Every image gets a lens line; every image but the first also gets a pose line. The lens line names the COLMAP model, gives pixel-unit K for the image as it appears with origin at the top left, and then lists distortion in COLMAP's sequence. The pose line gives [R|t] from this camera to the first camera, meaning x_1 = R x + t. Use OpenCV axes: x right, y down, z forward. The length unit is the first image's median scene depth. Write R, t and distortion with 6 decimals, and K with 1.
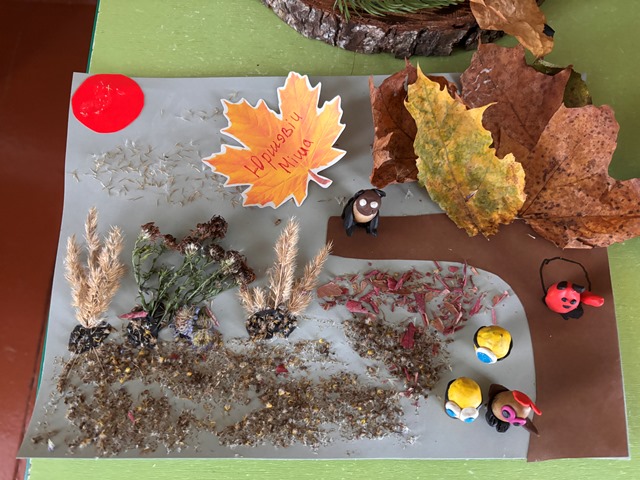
lens RADIAL K [[517.4, 0, 320.0], [0, 517.4, 240.0], [0, 0, 1]] dist [0.002485, -0.001649]
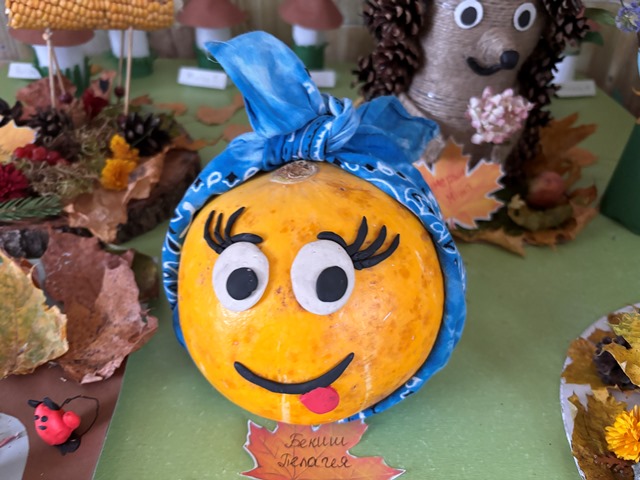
lens RADIAL K [[517.4, 0, 320.0], [0, 517.4, 240.0], [0, 0, 1]] dist [0.002485, -0.001649]
pose [[0.996735, -0.019466, 0.078355, 0.826804], [0.062836, 0.796426, -0.601463, 0.416230], [-0.050696, 0.604423, 0.795049, -0.012119]]
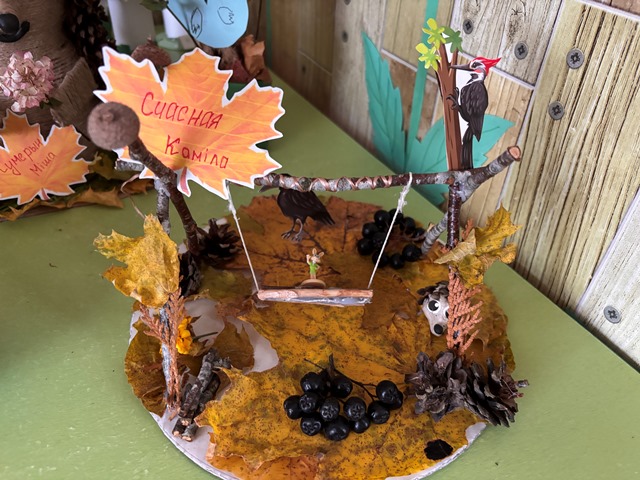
lens RADIAL K [[517.4, 0, 320.0], [0, 517.4, 240.0], [0, 0, 1]] dist [0.002485, -0.001649]
pose [[0.856386, -0.313075, 0.410594, 1.471488], [0.490351, 0.742218, -0.456802, 0.718372], [-0.161737, 0.592534, 0.789141, -0.111931]]
